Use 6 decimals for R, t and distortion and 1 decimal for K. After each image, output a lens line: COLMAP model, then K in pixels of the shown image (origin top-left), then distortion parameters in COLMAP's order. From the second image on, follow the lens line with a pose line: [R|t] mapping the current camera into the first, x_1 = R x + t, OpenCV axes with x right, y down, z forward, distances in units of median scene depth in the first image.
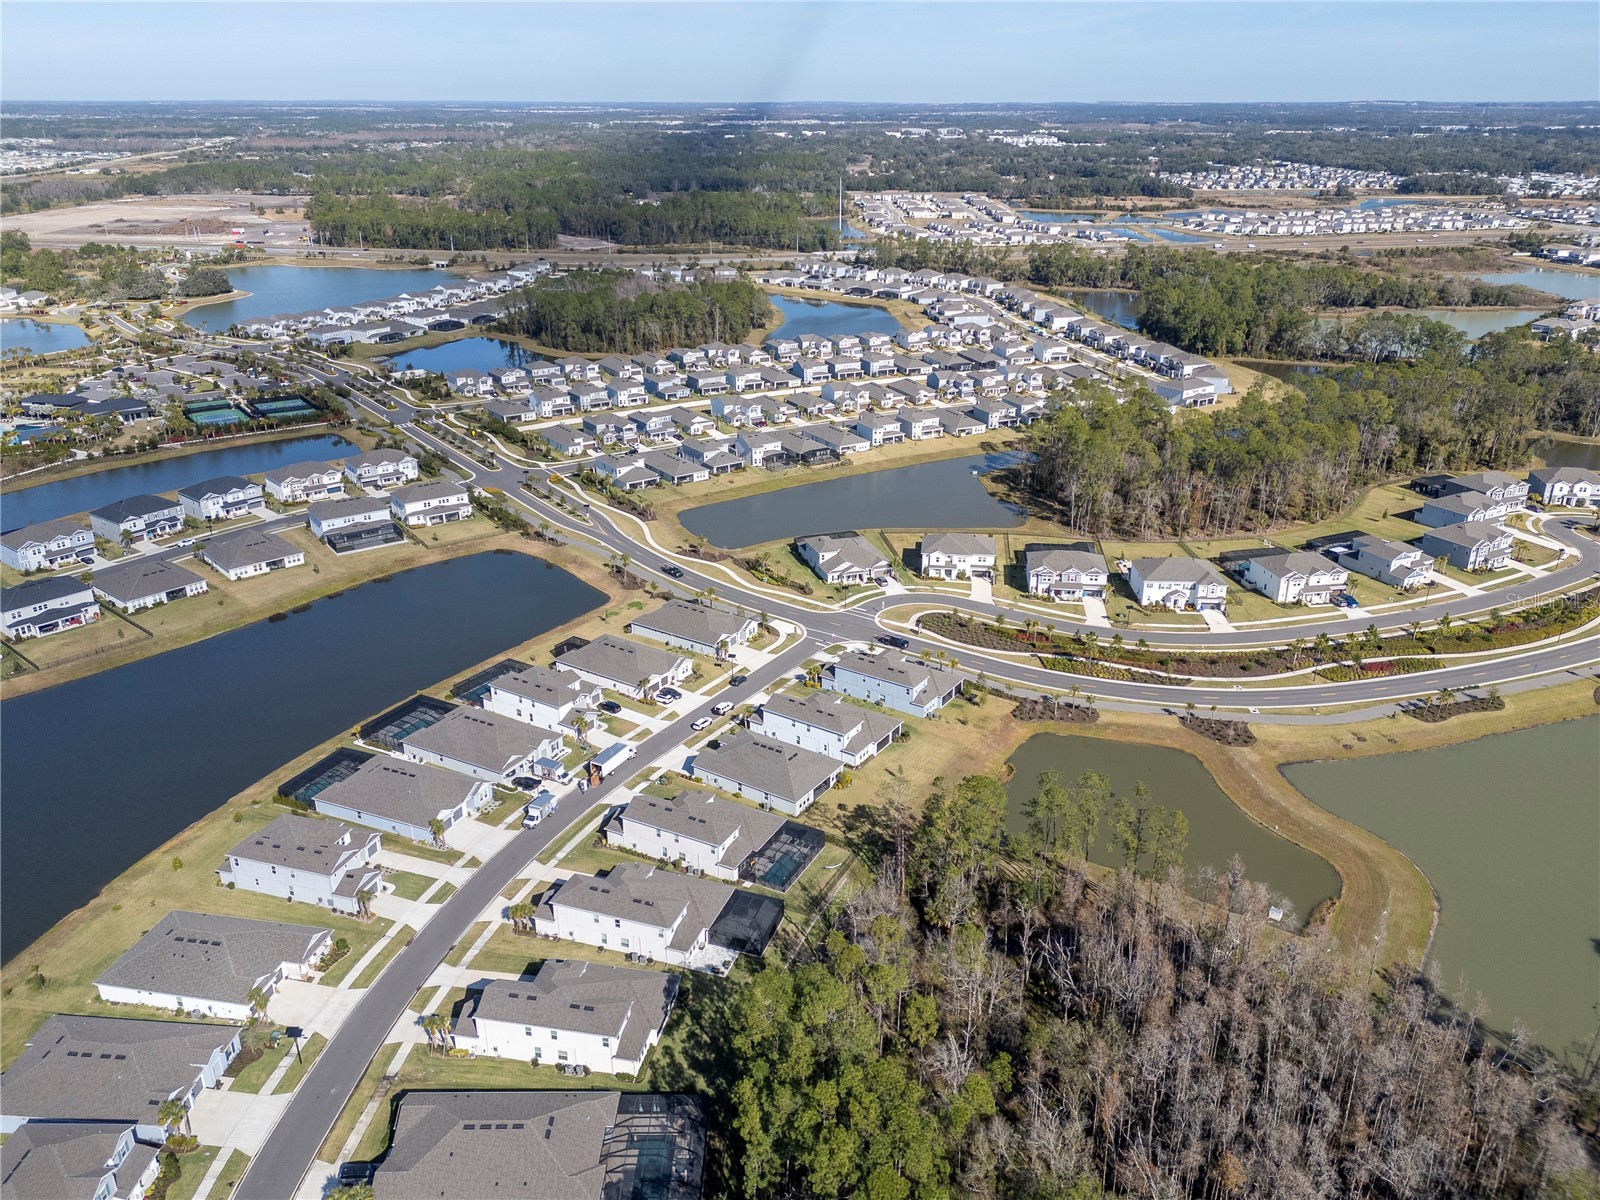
lens RADIAL K [[1179.5, 0, 792.5], [0, 1179.5, 614.2], [0, 0, 1]] dist [0.073971, -0.062177]
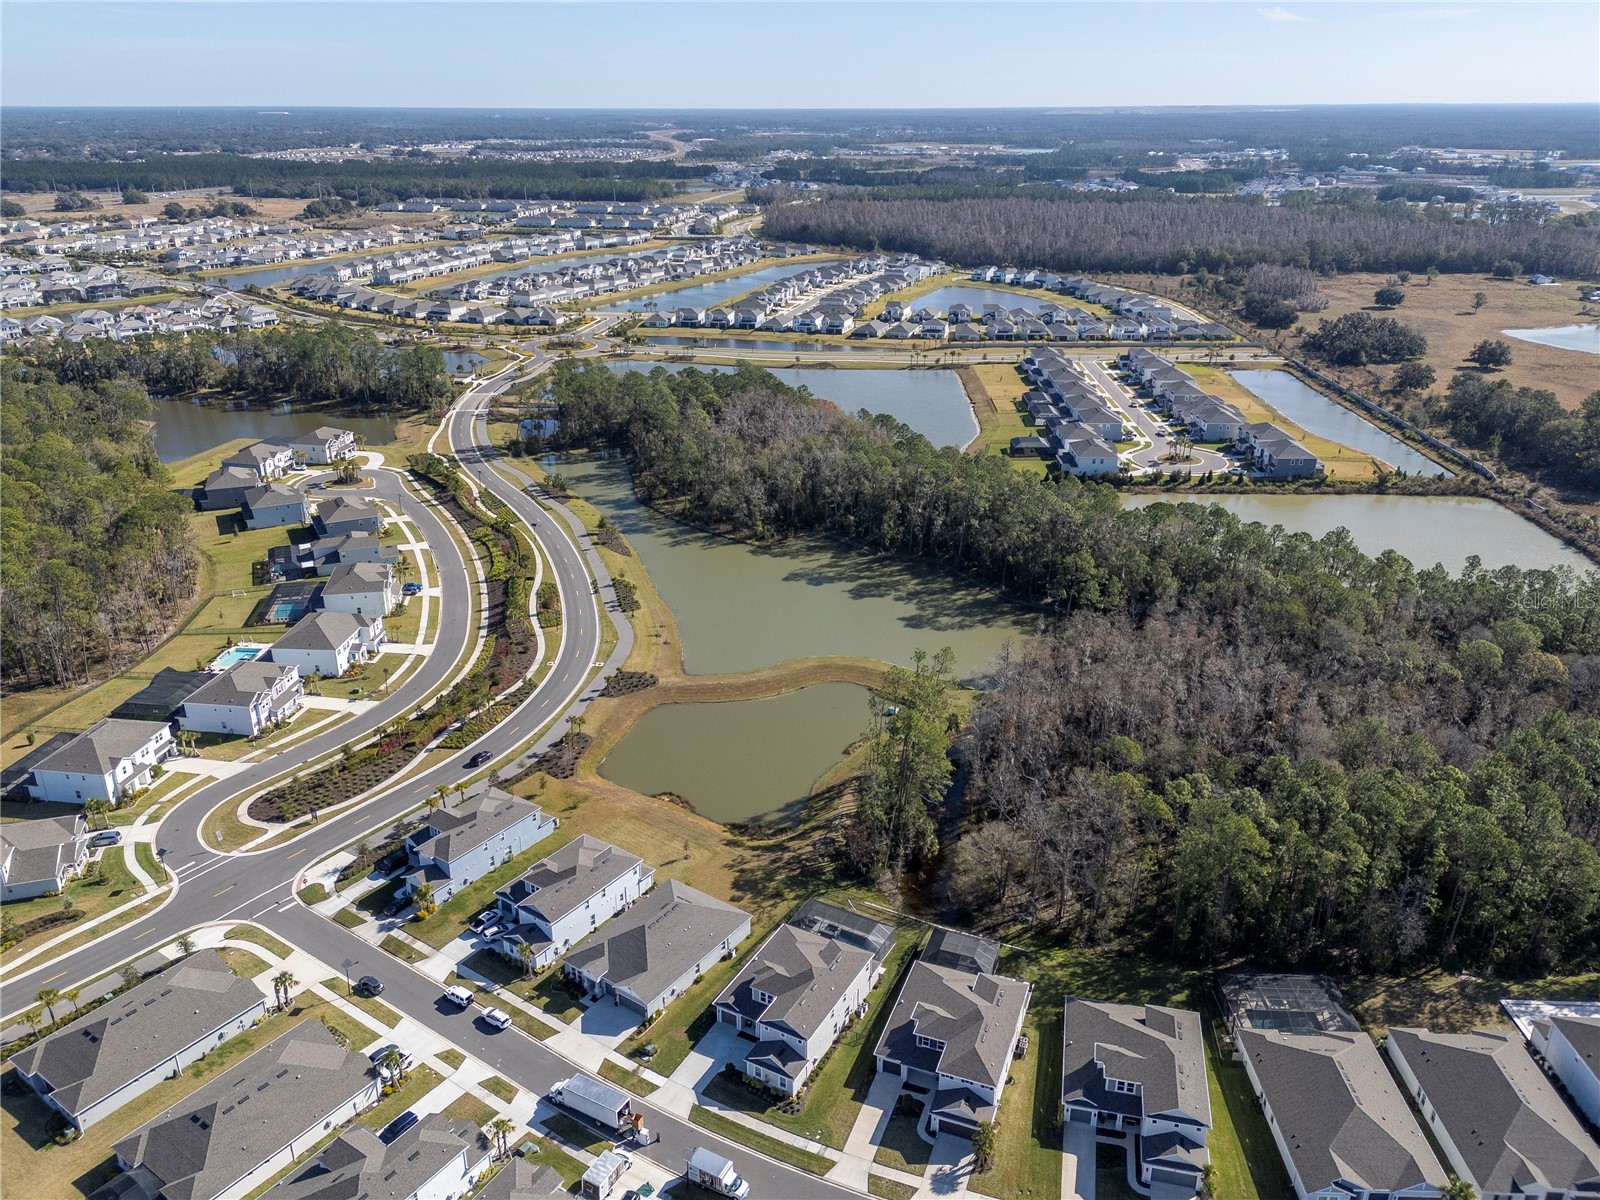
lens RADIAL K [[1179.5, 0, 800.9], [0, 1179.5, 649.1], [0, 0, 1]] dist [0.073971, -0.062177]
pose [[0.020771, -0.413477, 0.910278, -0.440074], [0.398344, 0.838508, 0.371787, -0.194458], [-0.917001, 0.354881, 0.182122, 0.474863]]
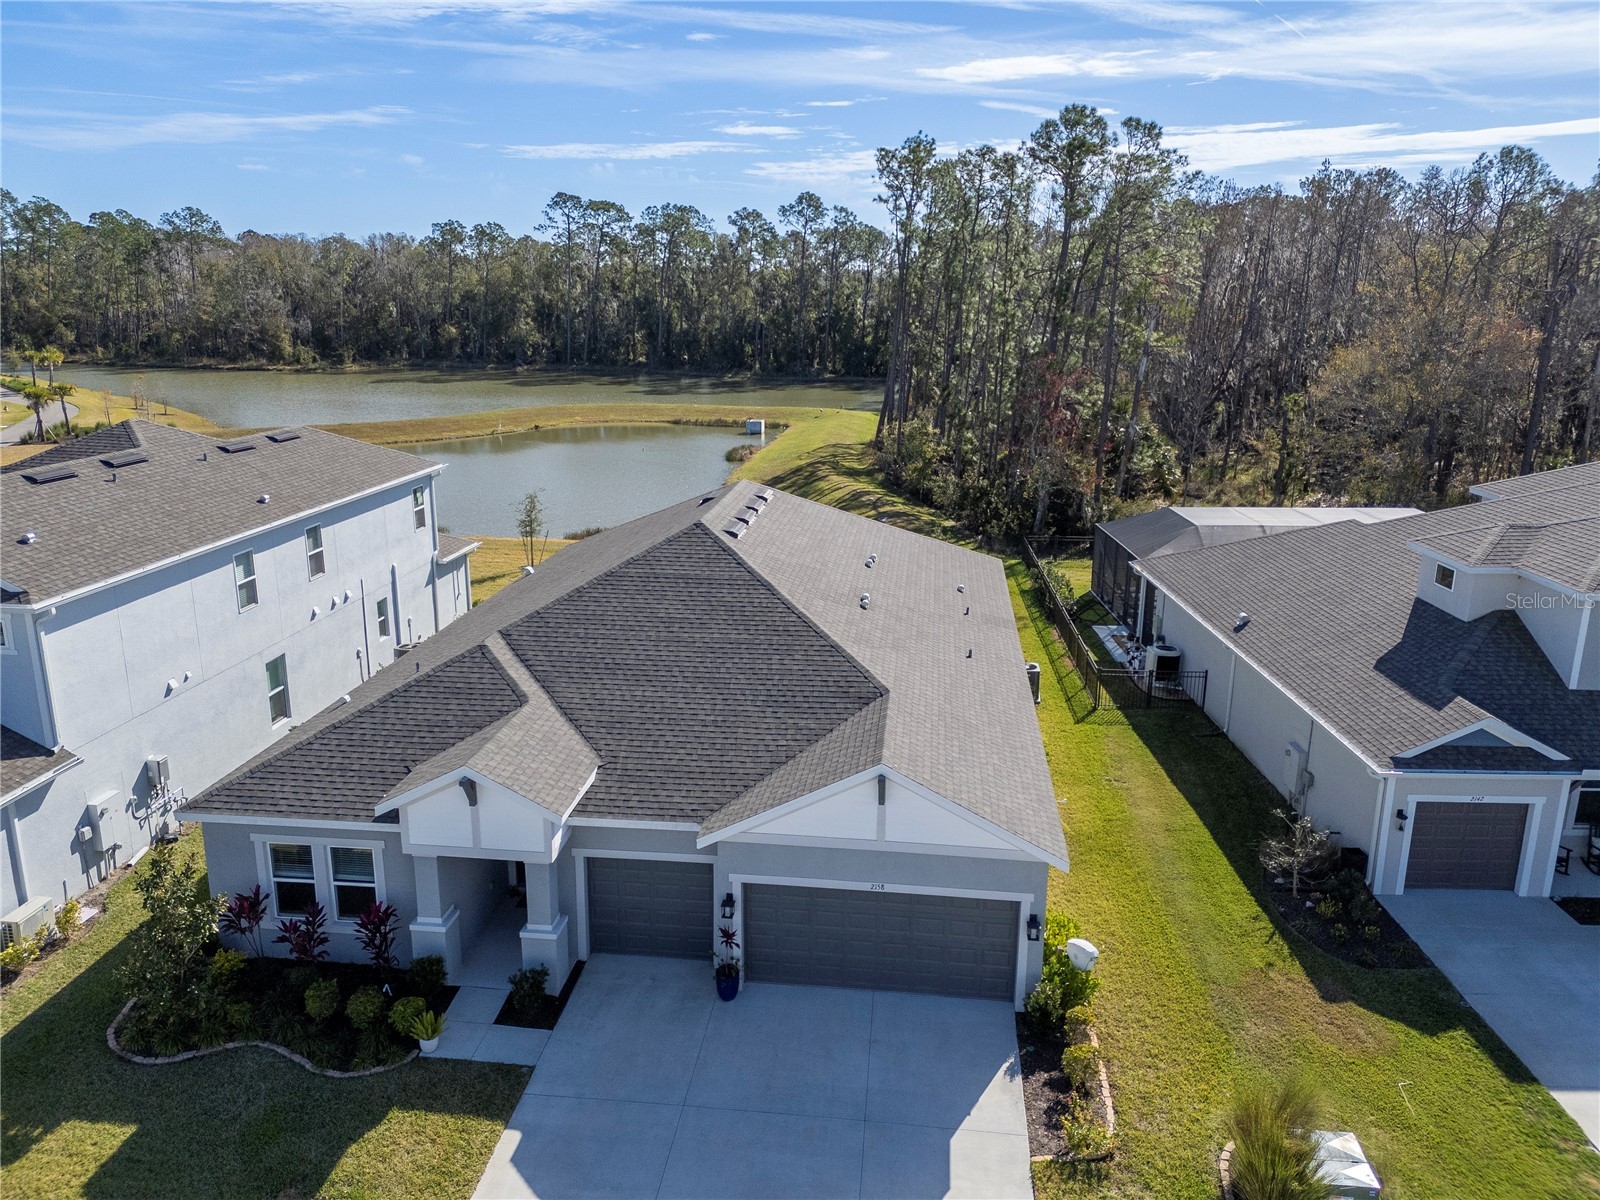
lens RADIAL K [[1179.5, 0, 813.7], [0, 1179.5, 588.3], [0, 0, 1]] dist [0.073971, -0.062177]
pose [[-0.461889, -0.216706, 0.860056, -0.100946], [0.349776, 0.846598, 0.401160, 0.043442], [-0.815055, 0.486118, -0.315236, 0.697544]]
